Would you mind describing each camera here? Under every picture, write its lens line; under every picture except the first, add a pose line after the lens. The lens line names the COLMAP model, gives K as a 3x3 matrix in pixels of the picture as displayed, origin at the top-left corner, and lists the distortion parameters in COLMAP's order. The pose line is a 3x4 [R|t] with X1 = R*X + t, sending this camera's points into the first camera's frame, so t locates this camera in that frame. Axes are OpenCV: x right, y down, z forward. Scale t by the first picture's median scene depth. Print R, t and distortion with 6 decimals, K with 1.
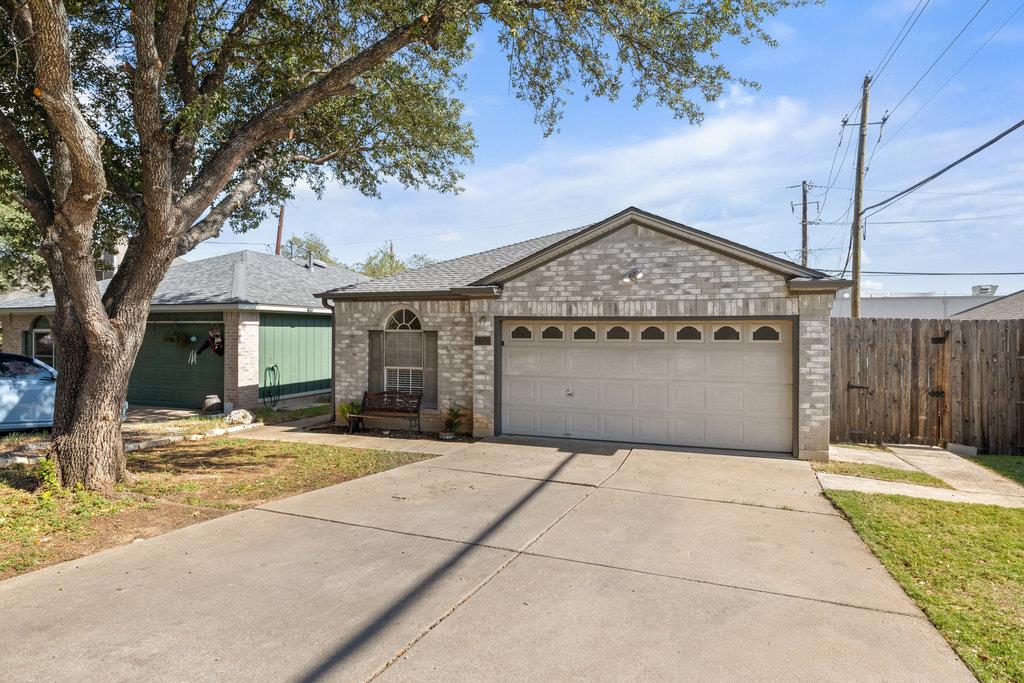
lens RADIAL K [[581.9, 0, 511.5], [0, 581.9, 333.7], [0, 0, 1]] dist [0.001335, 0.000320]
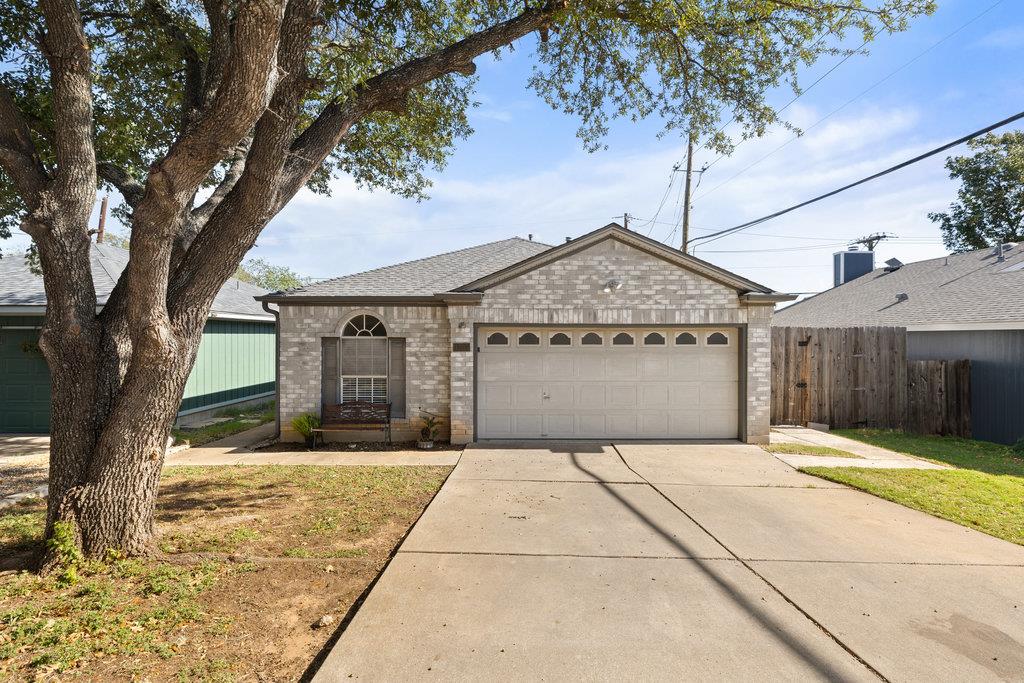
lens RADIAL K [[527.4, 0, 512.0], [0, 527.4, 341.5], [0, 0, 1]] dist [-0.000604, 0.000040]
pose [[0.941248, -0.005922, 0.337664, -0.281036], [0.004610, 0.999978, 0.004688, -0.001585], [-0.337684, -0.002856, 0.941255, 0.122446]]
